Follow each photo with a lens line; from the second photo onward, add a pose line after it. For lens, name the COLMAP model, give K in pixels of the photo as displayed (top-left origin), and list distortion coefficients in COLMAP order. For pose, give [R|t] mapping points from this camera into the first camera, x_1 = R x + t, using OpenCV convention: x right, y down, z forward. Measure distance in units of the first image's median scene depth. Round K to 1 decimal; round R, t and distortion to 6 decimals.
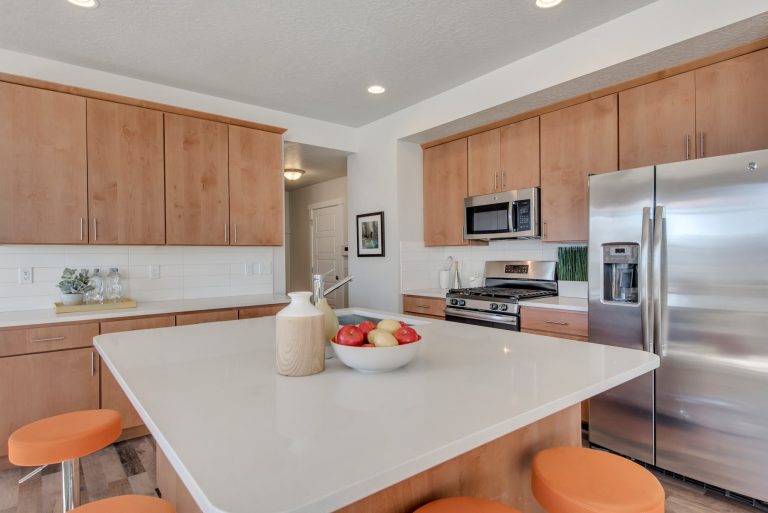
lens RADIAL K [[421.1, 0, 384.0], [0, 421.1, 256.5], [0, 0, 1]] dist [0.016399, -0.000747]
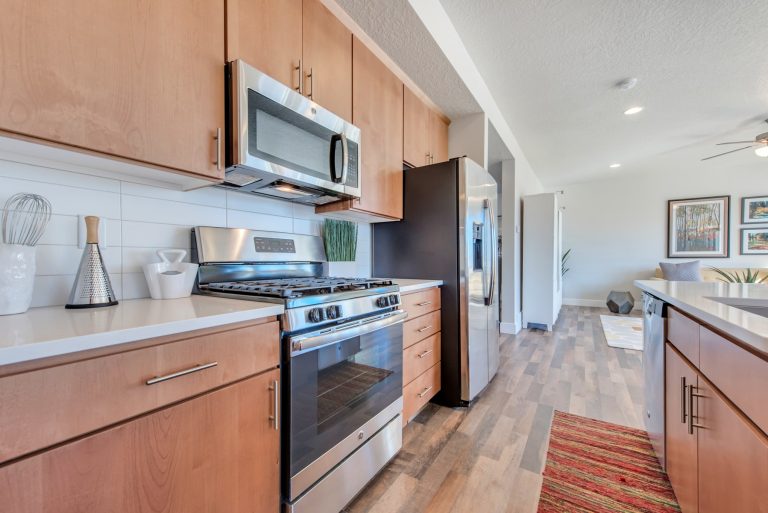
lens RADIAL K [[303.6, 0, 387.0], [0, 303.6, 262.9], [0, 0, 1]] dist [0.008318, -0.000006]
pose [[-0.317304, 0.001780, 0.948322, -0.139963], [0.007074, 0.999975, 0.000491, 0.059584], [-0.948297, 0.006864, -0.317309, 1.070918]]
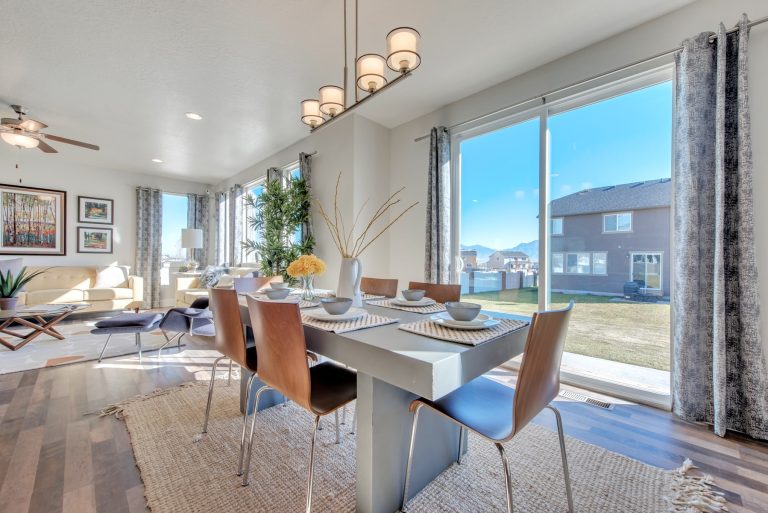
lens RADIAL K [[309.4, 0, 386.9], [0, 309.4, 261.5], [0, 0, 1]] dist [0.009543, -0.000216]
pose [[-0.993722, 0.007131, -0.111653, -0.617401], [0.006312, 0.999950, 0.007695, 0.073779], [0.111703, 0.006942, -0.993717, 0.630536]]
